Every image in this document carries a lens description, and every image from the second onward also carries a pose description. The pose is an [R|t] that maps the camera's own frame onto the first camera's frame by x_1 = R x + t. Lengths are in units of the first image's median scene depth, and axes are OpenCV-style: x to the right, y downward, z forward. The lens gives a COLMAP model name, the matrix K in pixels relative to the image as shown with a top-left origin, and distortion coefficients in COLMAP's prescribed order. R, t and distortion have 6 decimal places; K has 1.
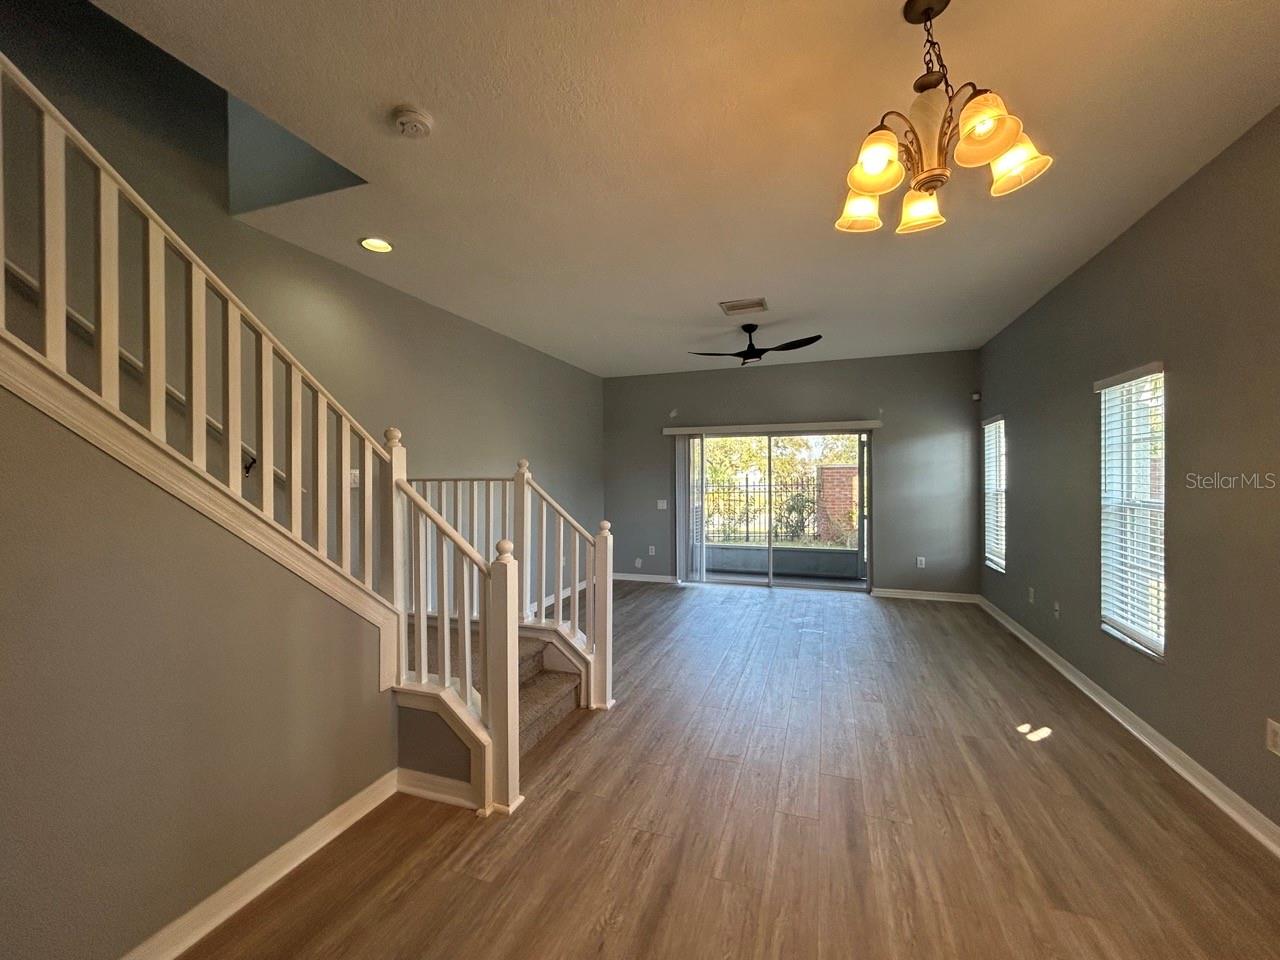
lens RADIAL K [[519.4, 0, 640.9], [0, 519.4, 479.3], [0, 0, 1]] dist [-0.000912, 0.001360]
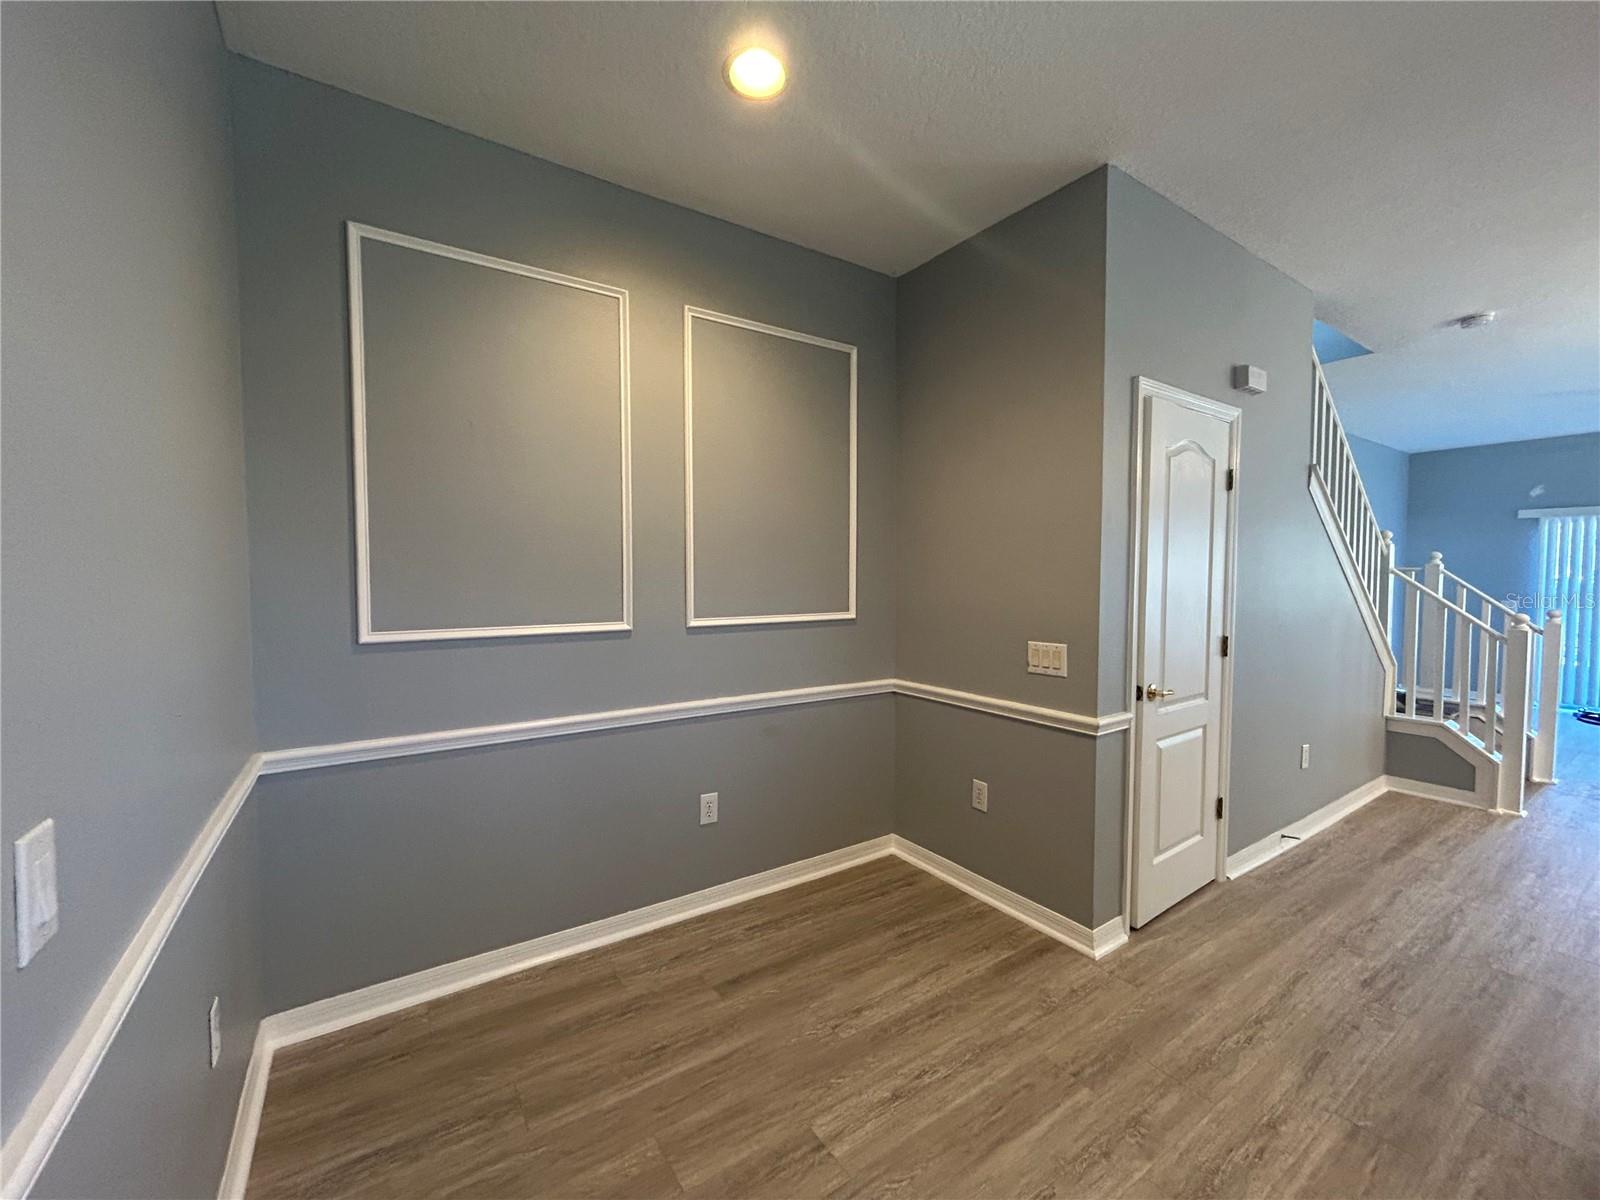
lens RADIAL K [[649.2, 0, 799.4], [0, 649.2, 598.1], [0, 0, 1]] dist [-0.000912, 0.001360]
pose [[0.795251, 0.024567, -0.605783, -0.266422], [-0.010200, 0.999579, 0.027147, 0.020834], [0.606195, -0.015410, 0.795167, -0.520568]]
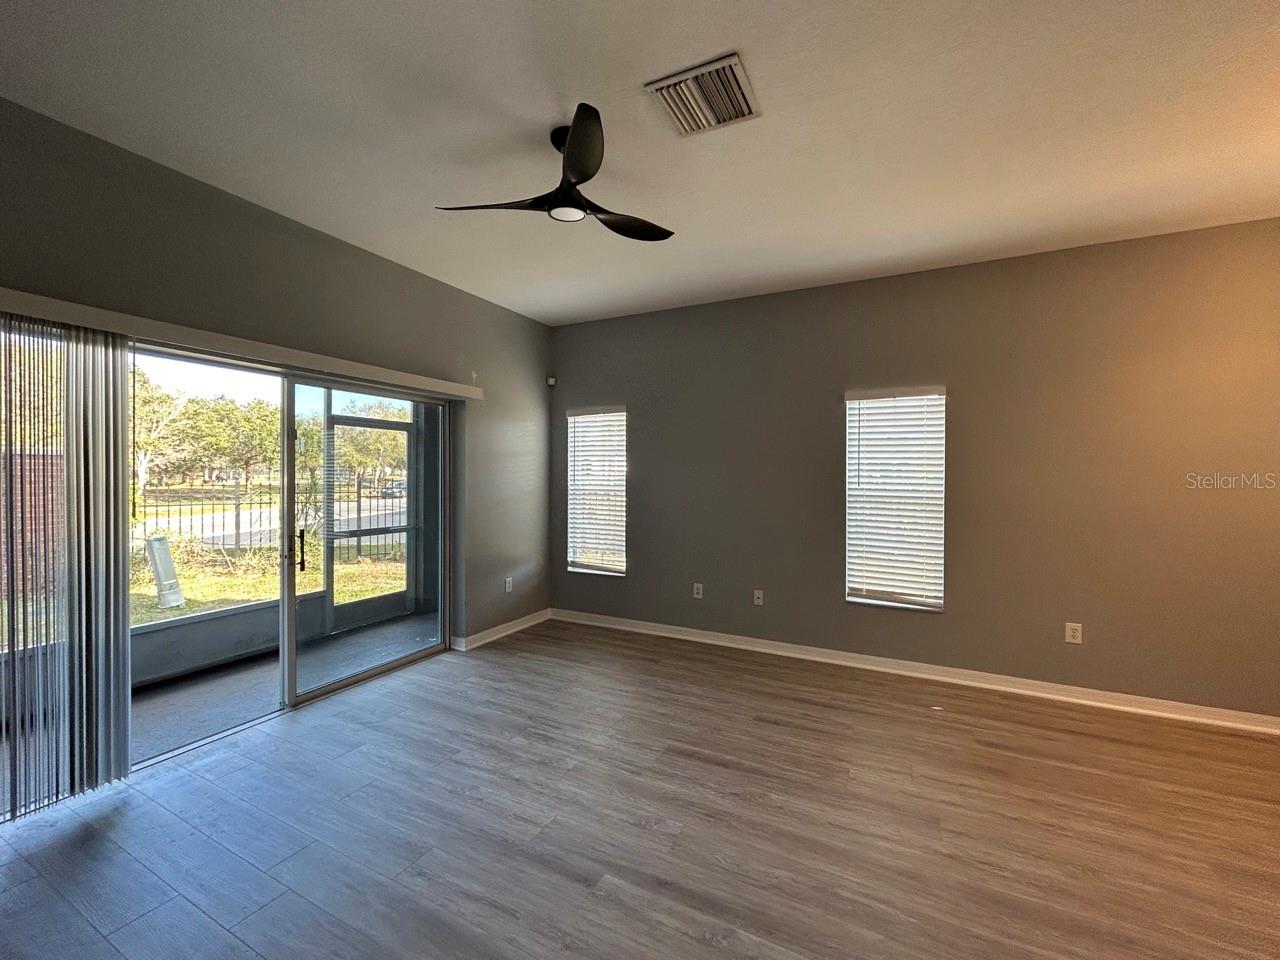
lens RADIAL K [[519.4, 0, 642.8], [0, 519.4, 480.8], [0, 0, 1]] dist [-0.000912, 0.001360]
pose [[0.129653, -0.003245, 0.991554, -0.198232], [-0.000675, 0.999994, 0.003361, 0.005694], [-0.991559, -0.001105, 0.129650, 0.744333]]
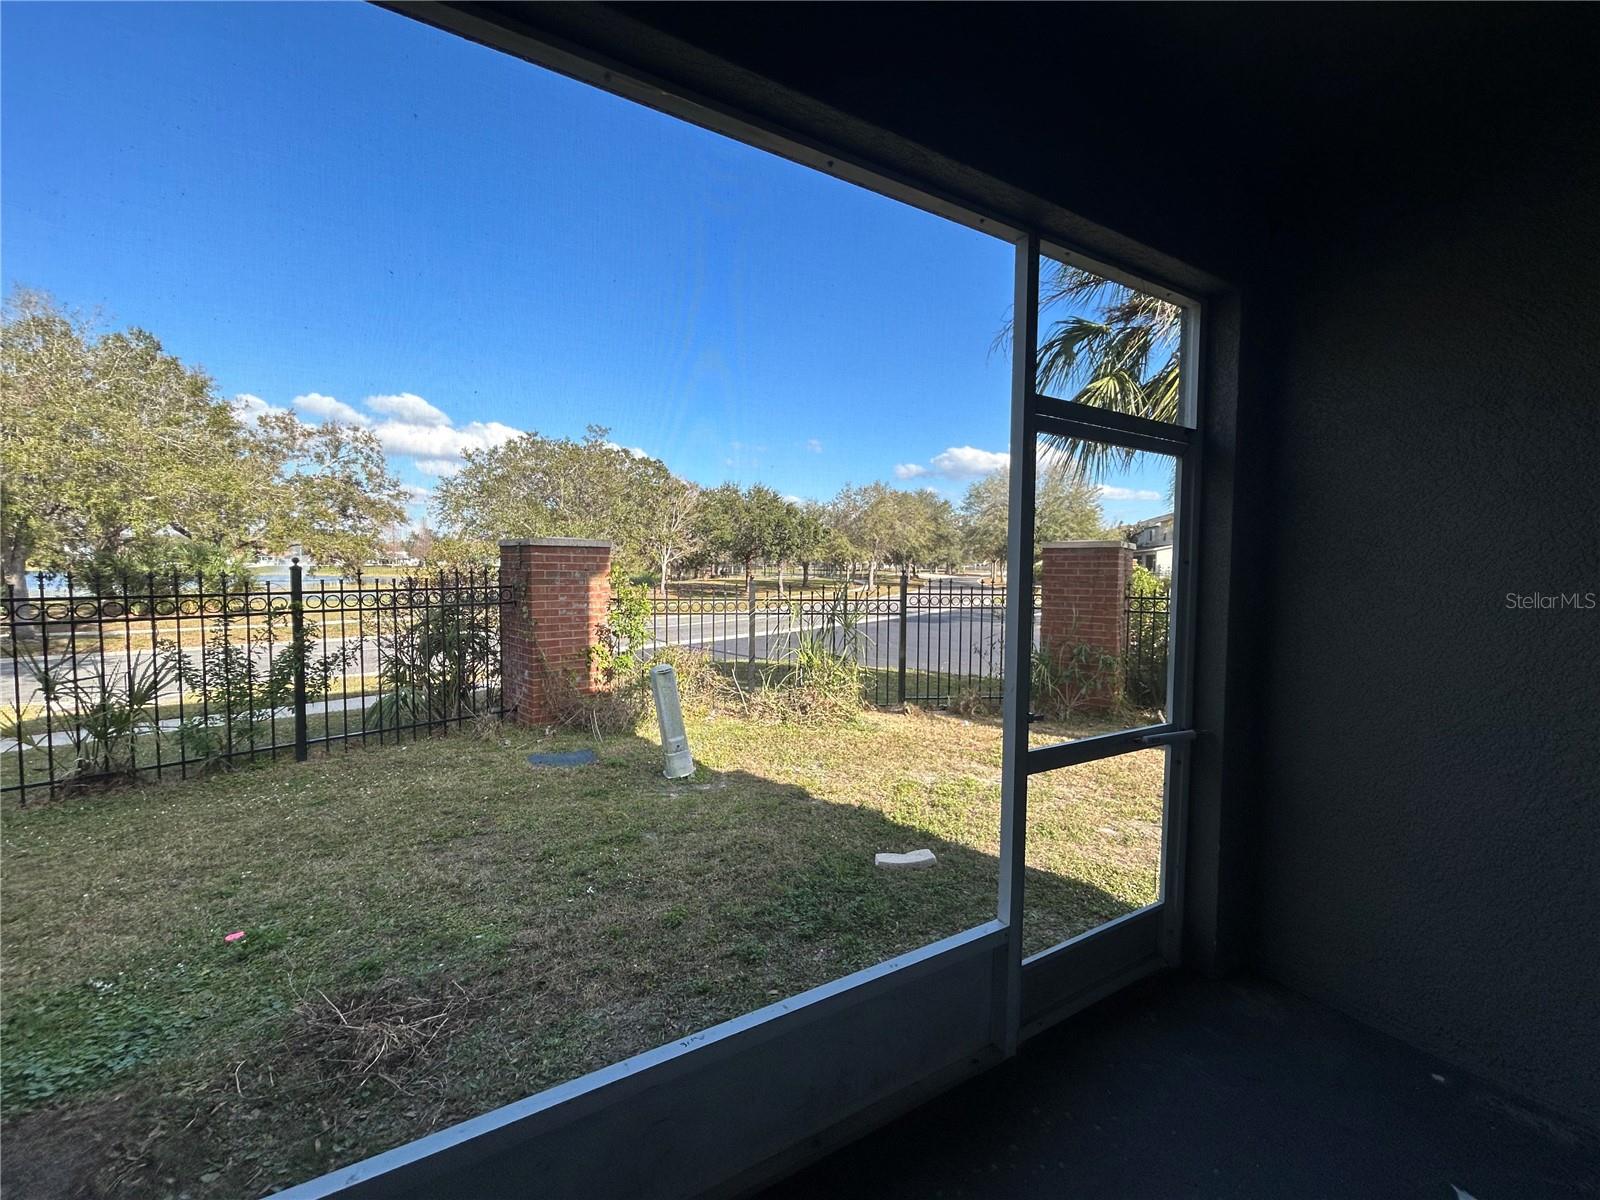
lens RADIAL K [[649.2, 0, 804.0], [0, 649.2, 599.2], [0, 0, 1]] dist [-0.000912, 0.001360]
pose [[0.635693, -0.024459, 0.771554, 0.228115], [-0.008998, 0.999195, 0.039089, -0.005493], [-0.771890, -0.031791, 0.634961, 1.227663]]
